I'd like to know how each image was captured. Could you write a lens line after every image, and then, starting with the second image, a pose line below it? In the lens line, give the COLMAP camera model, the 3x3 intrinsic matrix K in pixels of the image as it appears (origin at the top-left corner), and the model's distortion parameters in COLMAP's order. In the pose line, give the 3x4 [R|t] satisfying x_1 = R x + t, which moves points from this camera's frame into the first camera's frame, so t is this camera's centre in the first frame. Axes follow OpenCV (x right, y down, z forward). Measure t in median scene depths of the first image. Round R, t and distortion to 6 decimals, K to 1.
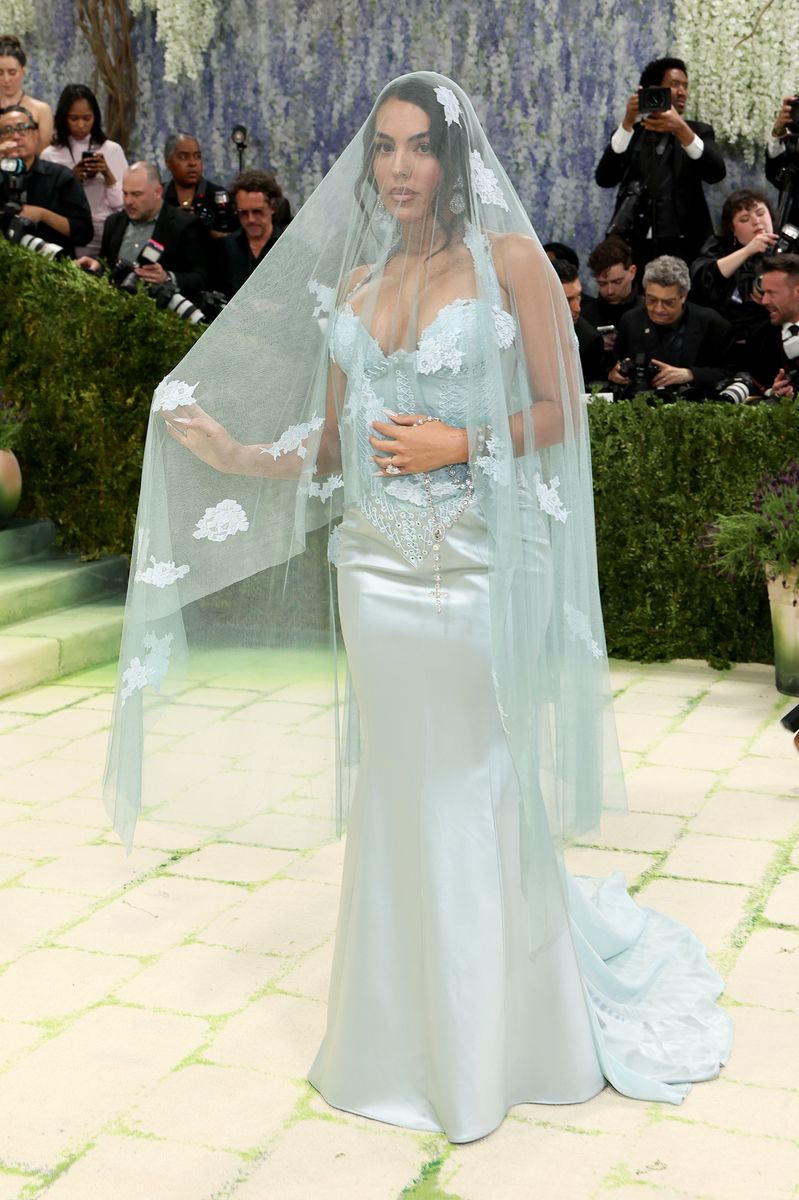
lens RADIAL K [[1848.6, 0, 412.9], [0, 1848.6, 599.8], [0, 0, 1]] dist [0.023185, -0.207456]
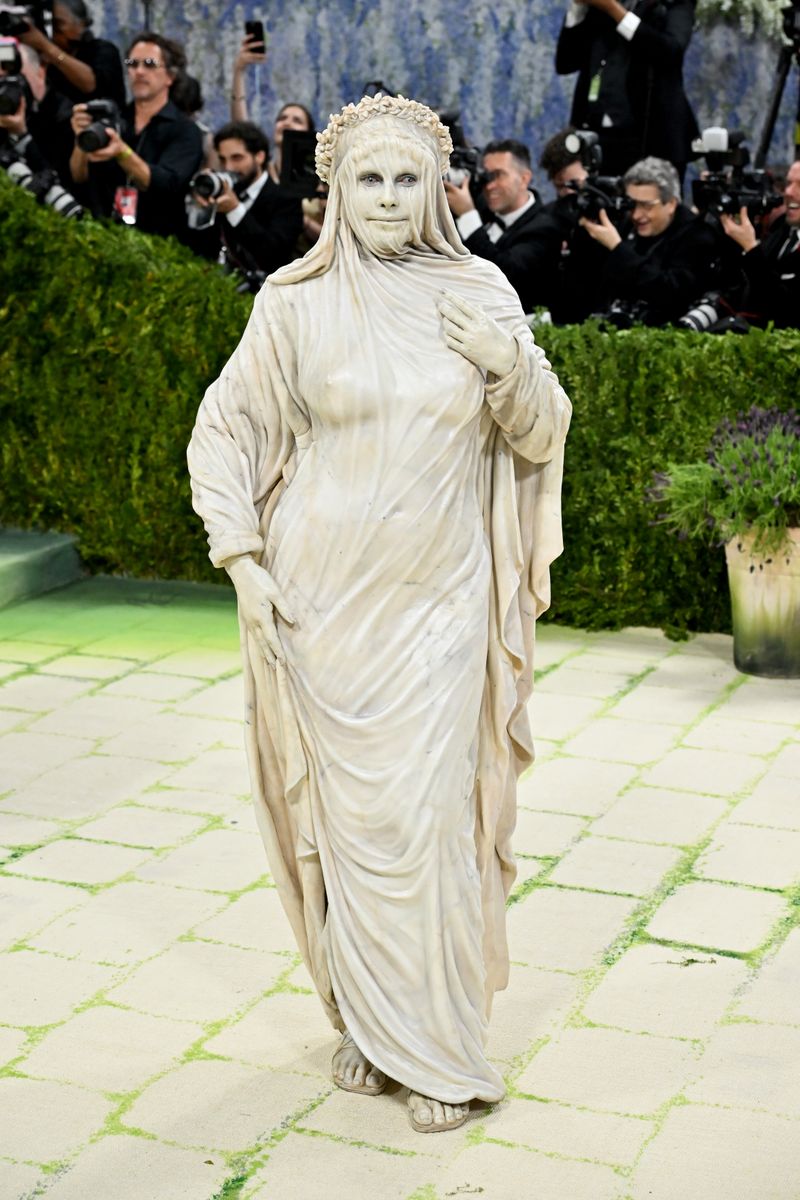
lens RADIAL K [[2361.9, 0, 385.9], [0, 2361.9, 524.5], [0, 0, 1]] dist [0.001049, 0.036049]
pose [[0.999846, 0.015718, -0.007772, 0.037749], [-0.015669, 0.999857, 0.006363, -0.021078], [0.007871, -0.006240, 0.999950, -0.101076]]
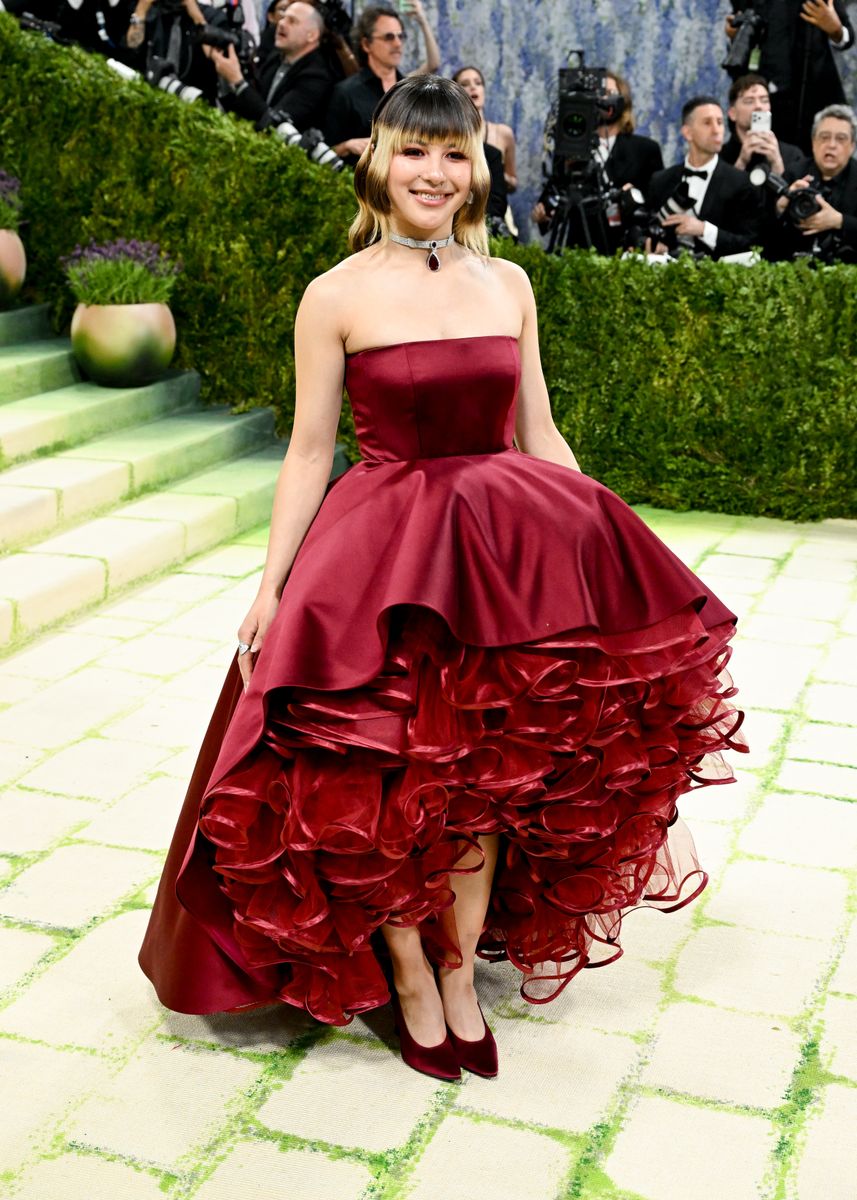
lens RADIAL K [[1849.3, 0, 458.3], [0, 1849.3, 604.1], [0, 0, 1]] dist [0.019974, -0.032452]
pose [[0.999557, 0.006180, 0.029119, -0.093148], [-0.009205, 0.994438, 0.104923, -0.027056], [-0.028308, -0.105145, 0.994054, -0.021284]]
